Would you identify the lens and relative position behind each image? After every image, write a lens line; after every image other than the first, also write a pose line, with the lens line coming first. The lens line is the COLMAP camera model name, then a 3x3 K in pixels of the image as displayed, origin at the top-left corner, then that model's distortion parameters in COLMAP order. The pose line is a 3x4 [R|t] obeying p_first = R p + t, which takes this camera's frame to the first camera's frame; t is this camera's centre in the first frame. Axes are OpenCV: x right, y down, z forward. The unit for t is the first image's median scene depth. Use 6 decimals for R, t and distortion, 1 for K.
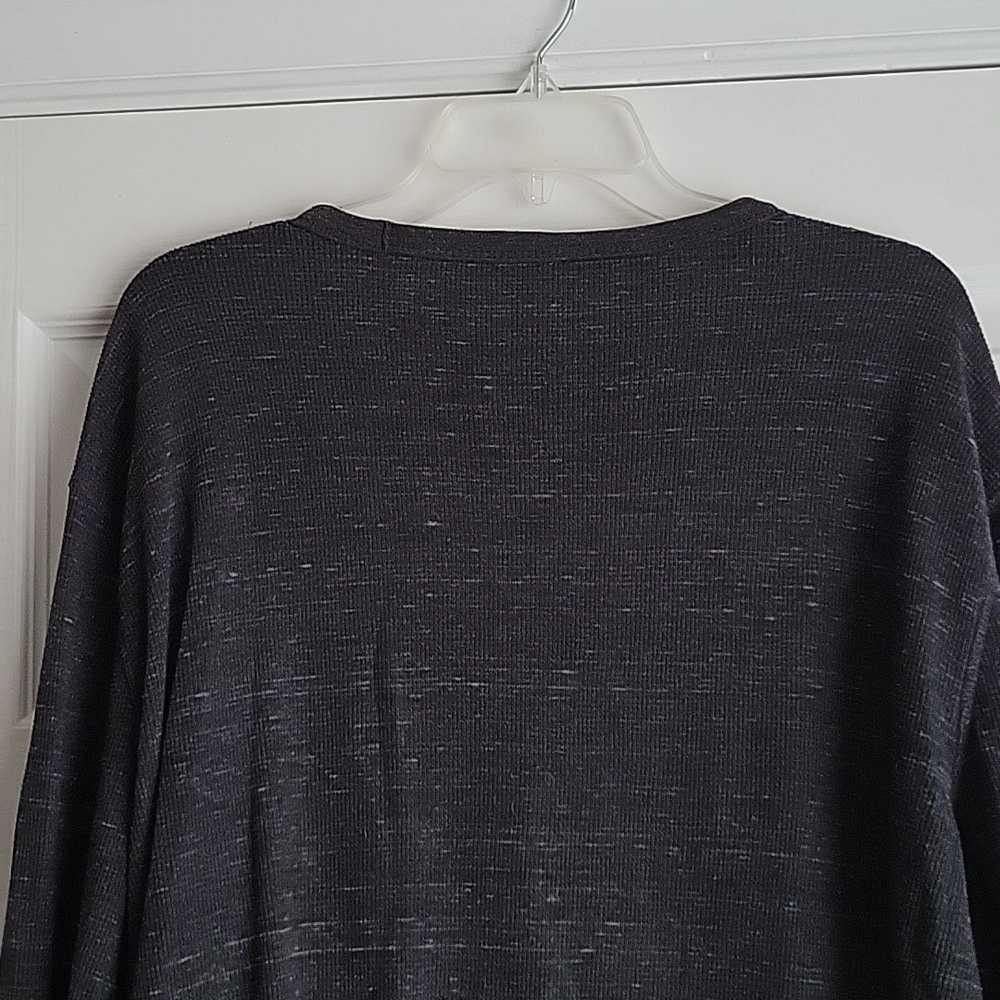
lens RADIAL K [[1754.5, 0, 500.9], [0, 1754.5, 500.6], [0, 0, 1]] dist [0.039374, 0.000000]
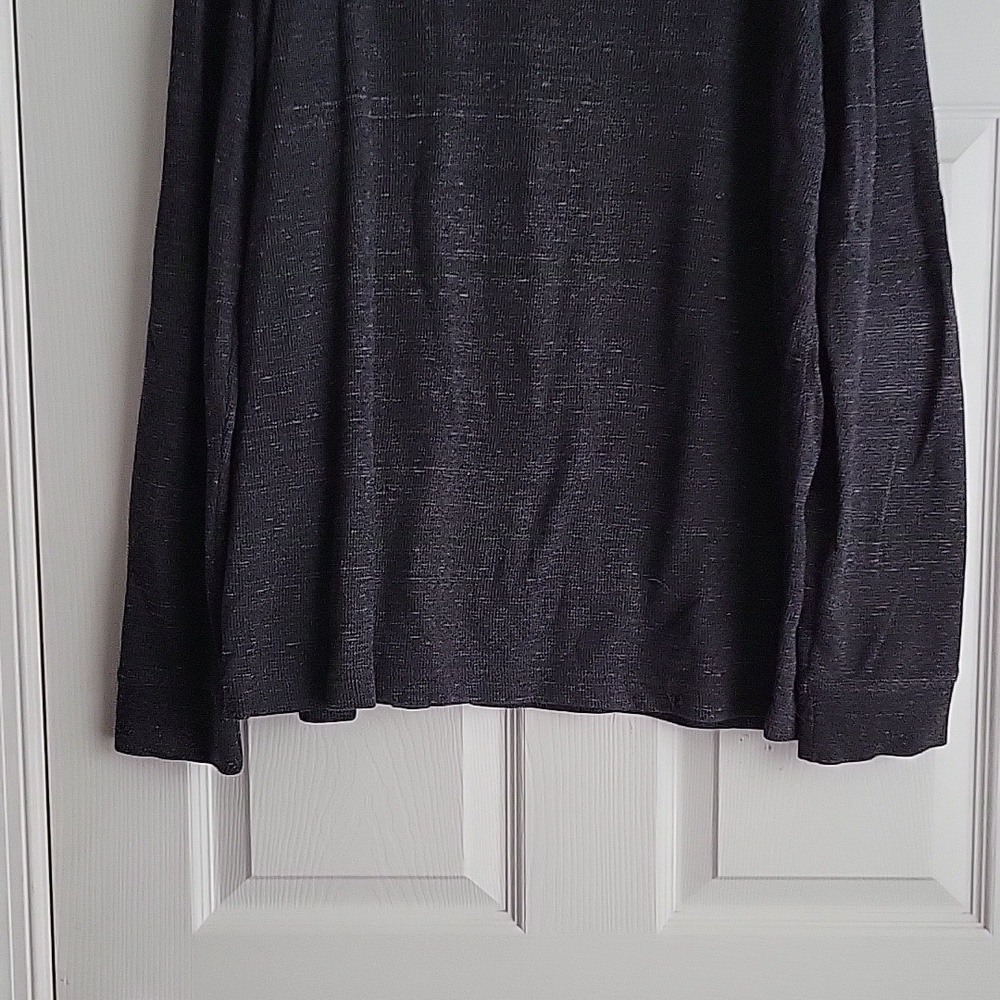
lens RADIAL K [[1754.5, 0, 539.1], [0, 1754.5, 535.9], [0, 0, 1]] dist [0.039374, 0.000000]
pose [[0.998611, 0.023034, 0.047397, -0.036629], [-0.035132, 0.961372, 0.273000, 0.187436], [-0.039278, -0.274286, 0.960846, -0.506475]]
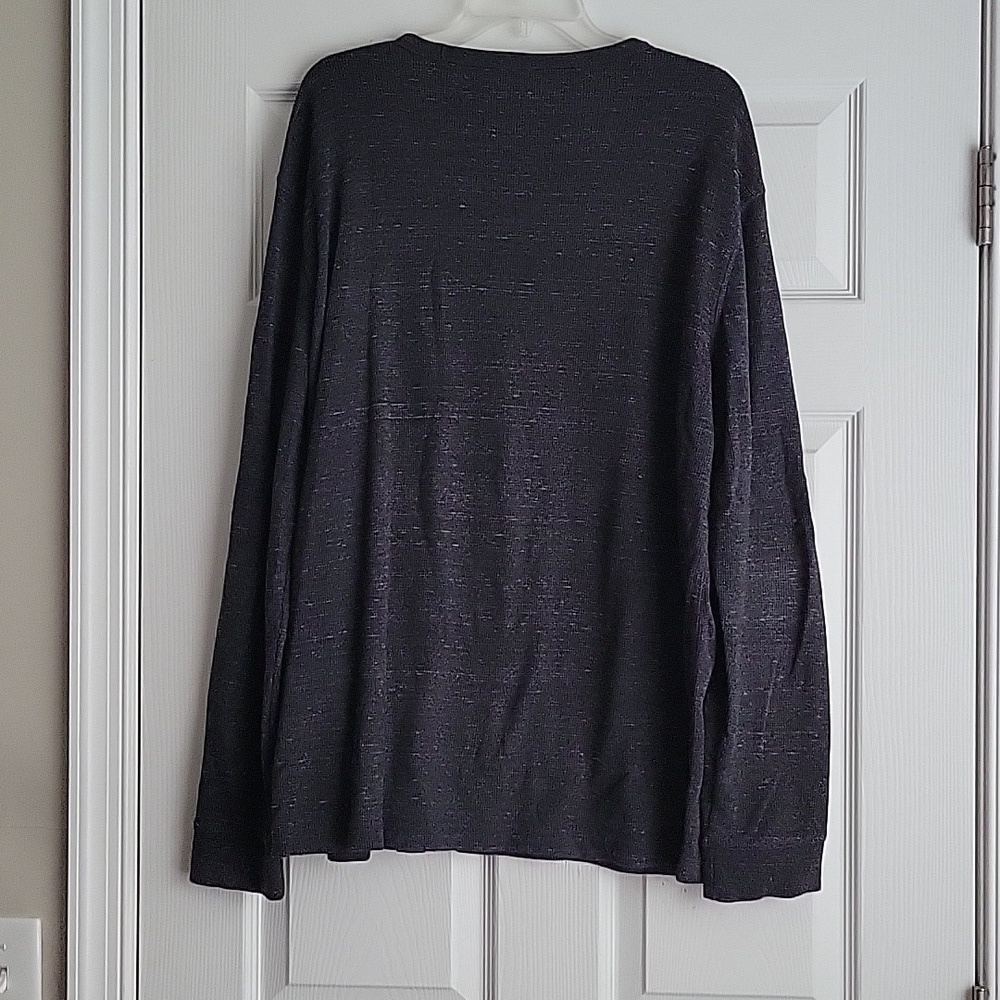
lens RADIAL K [[1754.5, 0, 507.5], [0, 1754.5, 531.2], [0, 0, 1]] dist [0.039374, 0.000000]
pose [[0.999221, 0.037696, -0.011656, 0.048666], [-0.035340, 0.986405, 0.160489, 0.056130], [0.017547, -0.159952, 0.986969, -1.017165]]
